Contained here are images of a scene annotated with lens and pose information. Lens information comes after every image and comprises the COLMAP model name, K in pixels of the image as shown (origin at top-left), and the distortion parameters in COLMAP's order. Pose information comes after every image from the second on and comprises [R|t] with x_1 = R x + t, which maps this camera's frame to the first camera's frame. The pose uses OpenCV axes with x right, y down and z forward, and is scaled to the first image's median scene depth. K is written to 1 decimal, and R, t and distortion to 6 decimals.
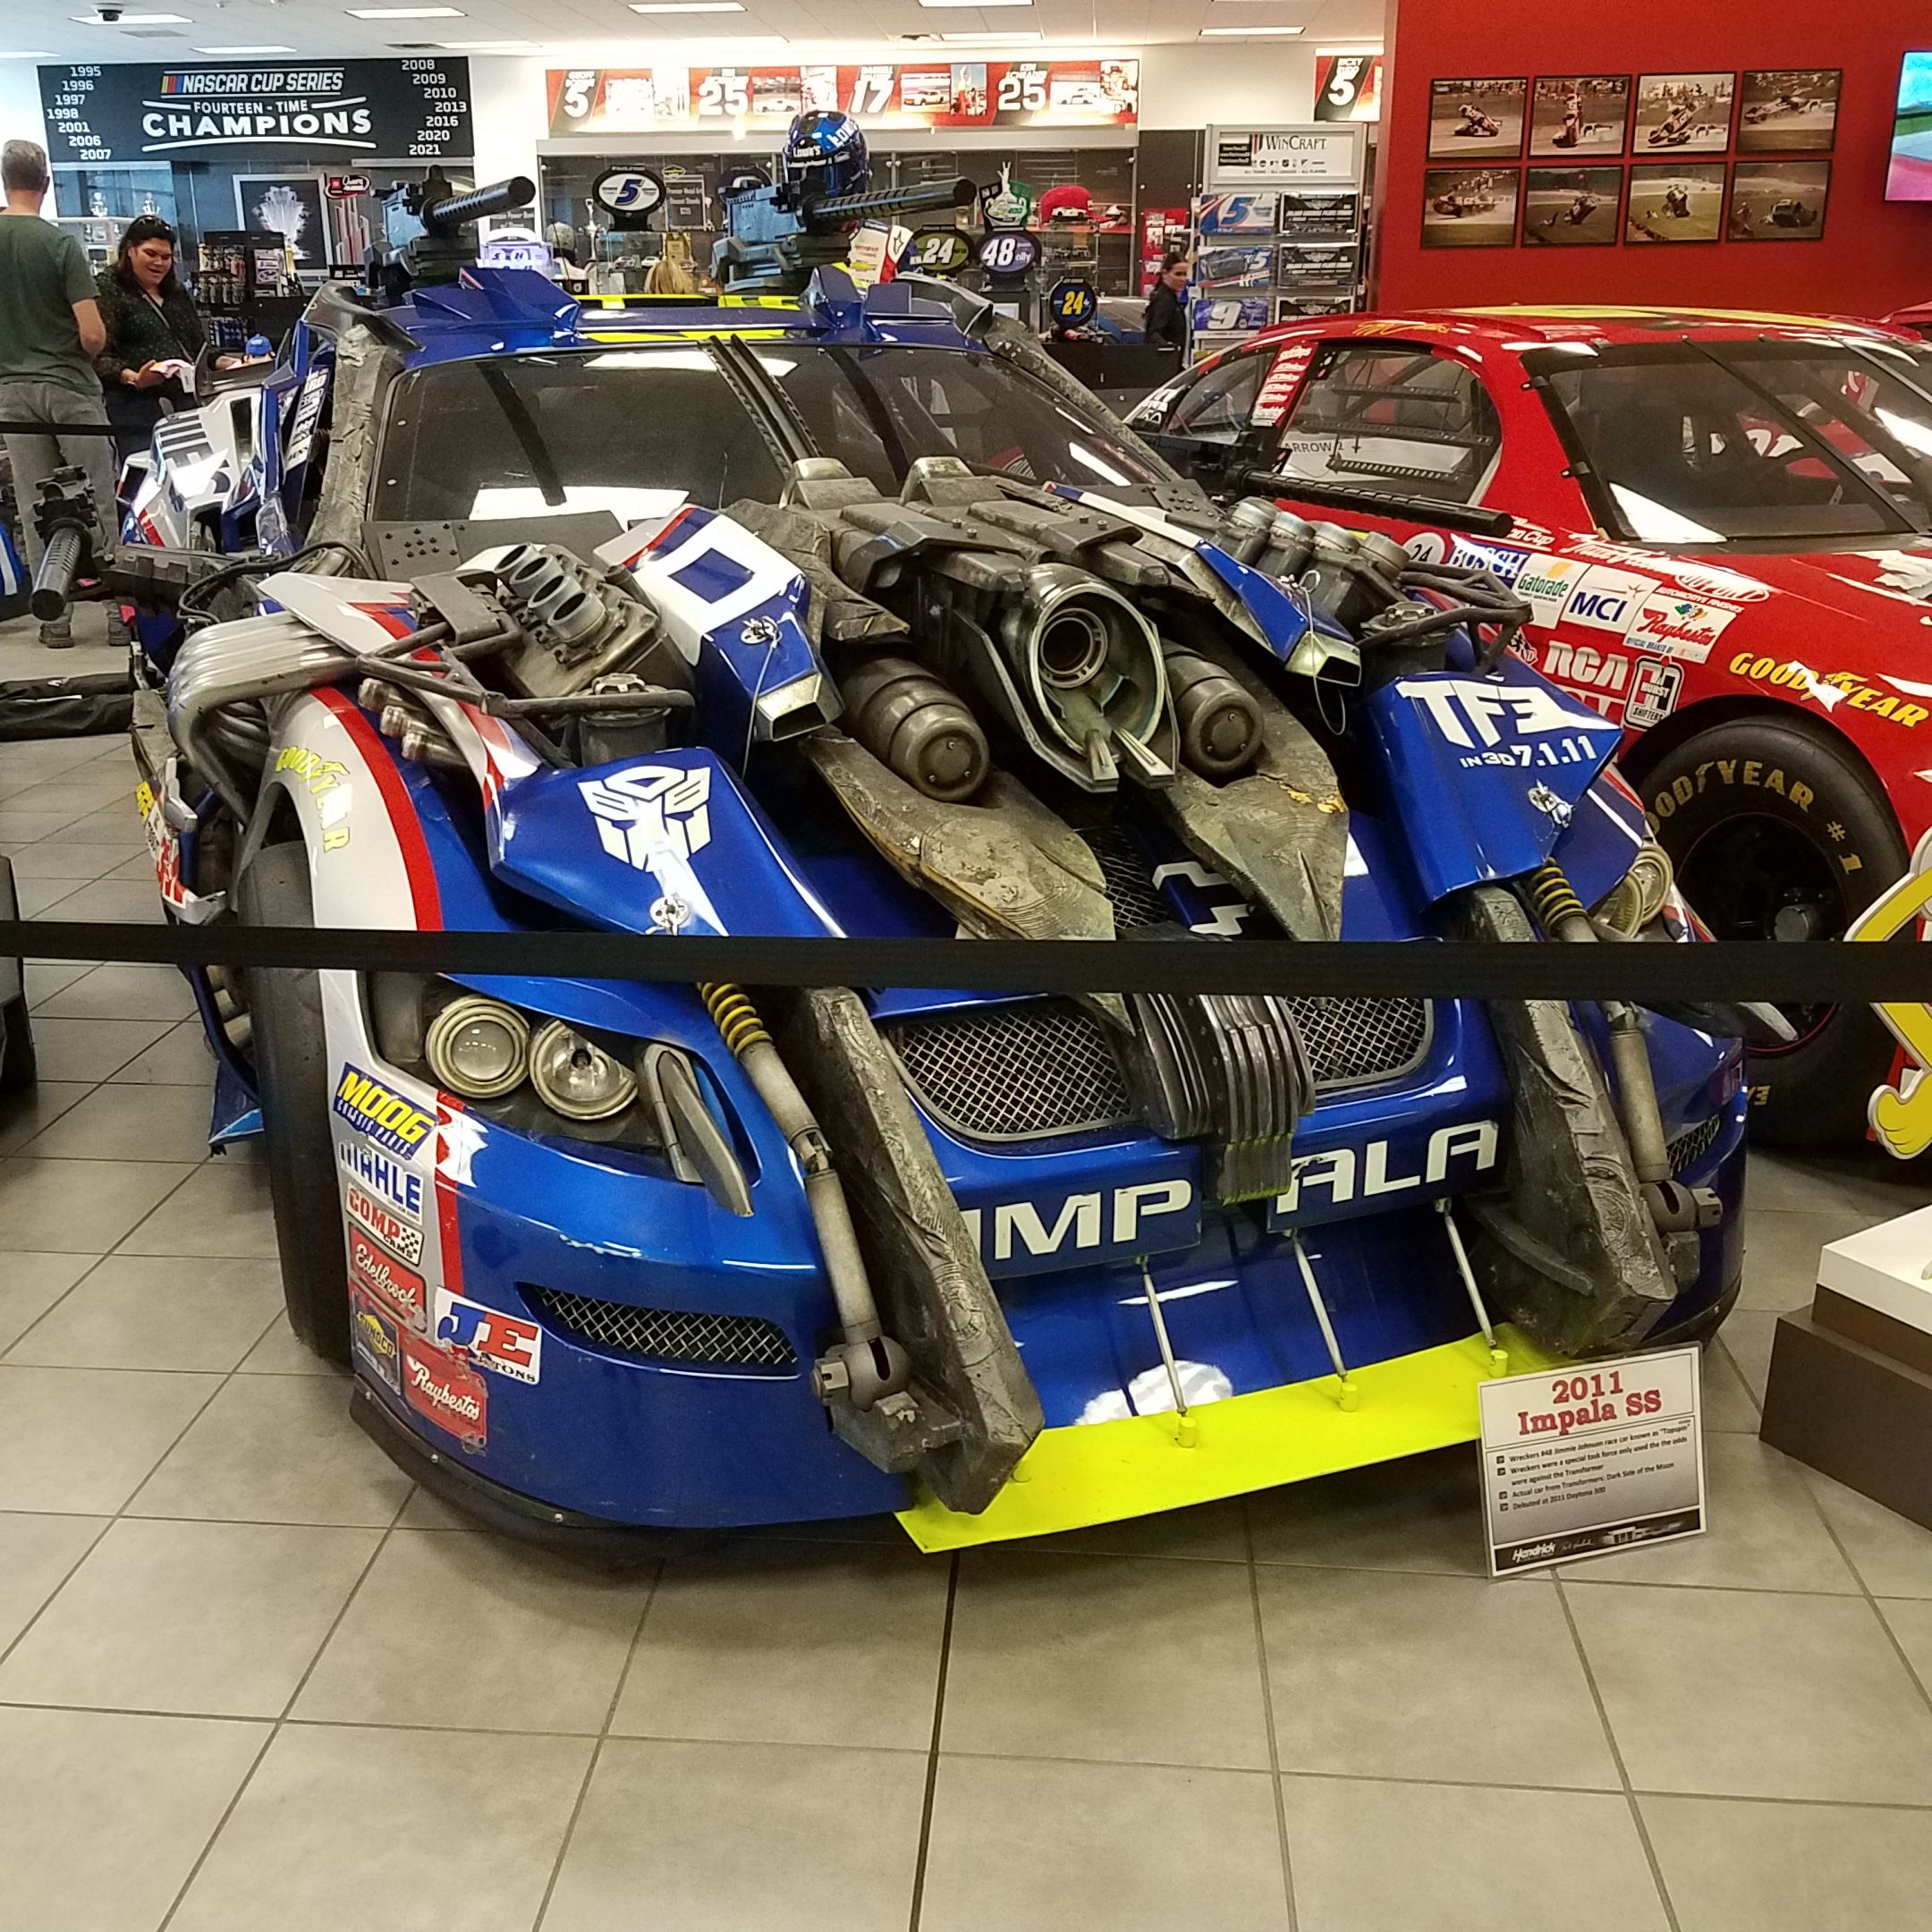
lens RADIAL K [[2008.9, 0, 995.7], [0, 2008.9, 967.4], [0, 0, 1]] dist [0.090950, -0.180759]
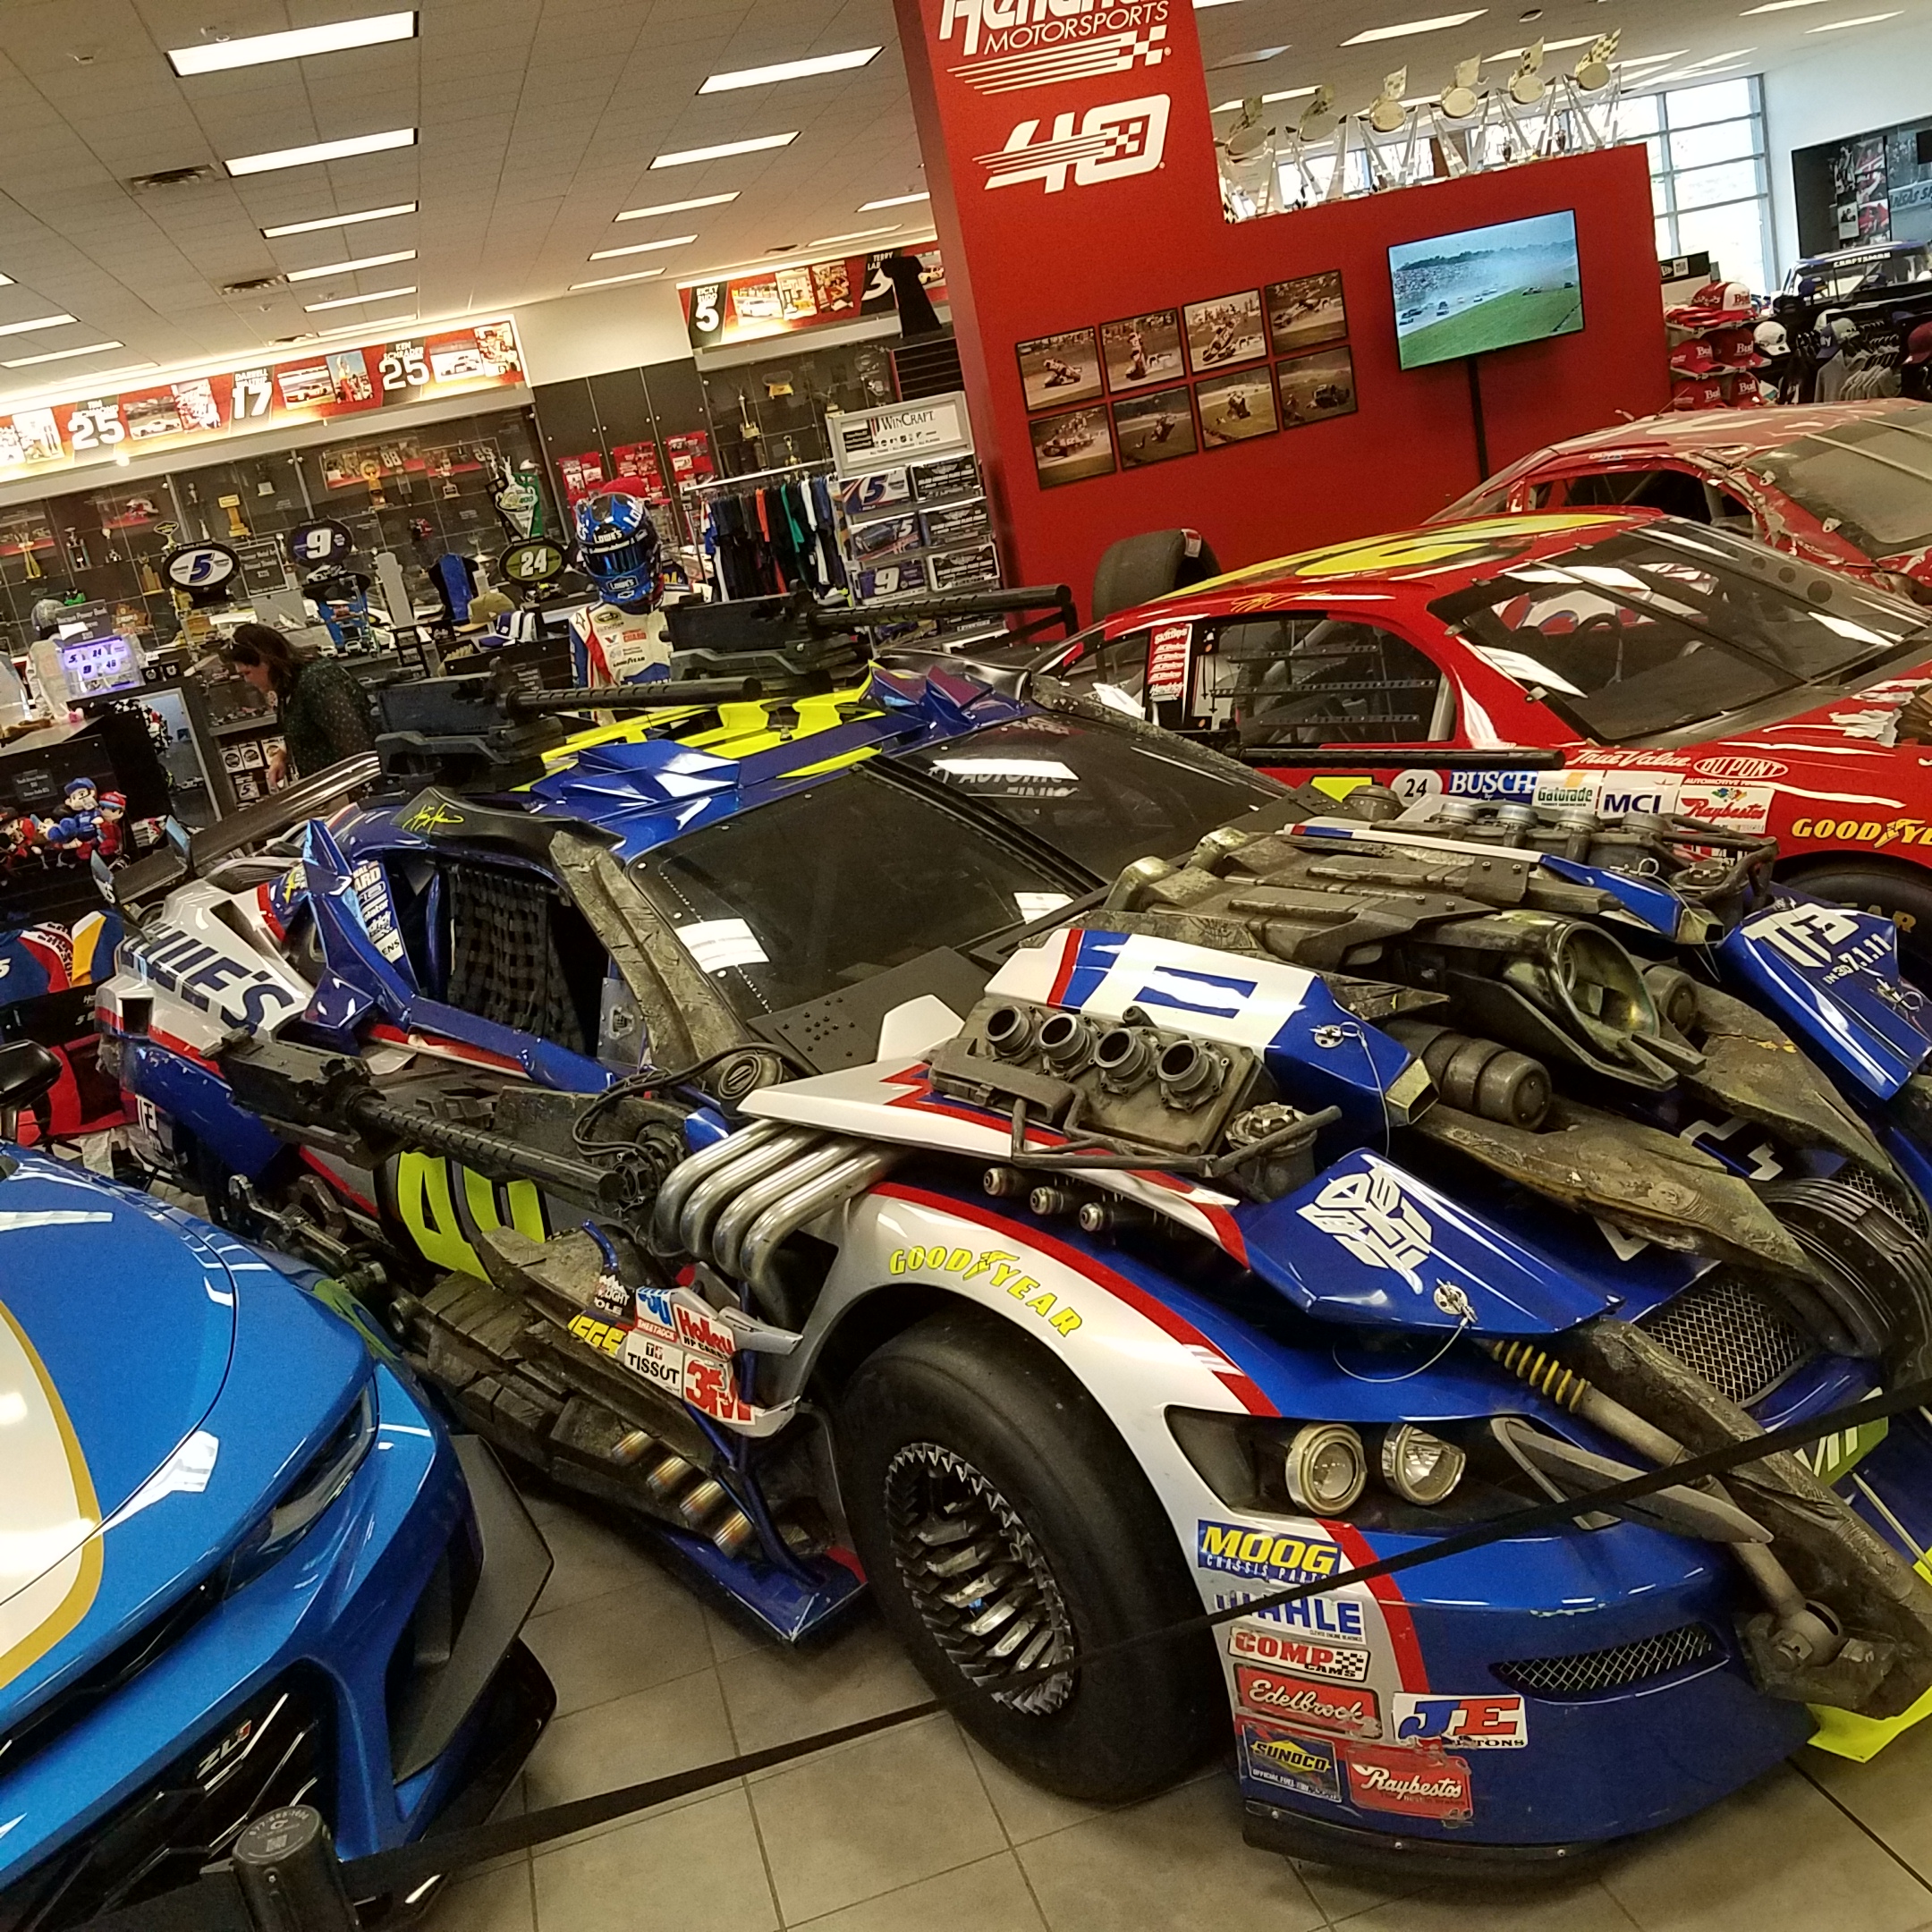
lens RADIAL K [[1935.8, 0, 966.0], [0, 1935.8, 966.0], [0, 0, 1]] dist [0.318790, -0.699206]
pose [[0.927216, -0.261790, 0.267835, -0.195301], [0.281430, 0.958866, -0.037057, -0.072290], [-0.247117, 0.109737, 0.962752, -0.015592]]
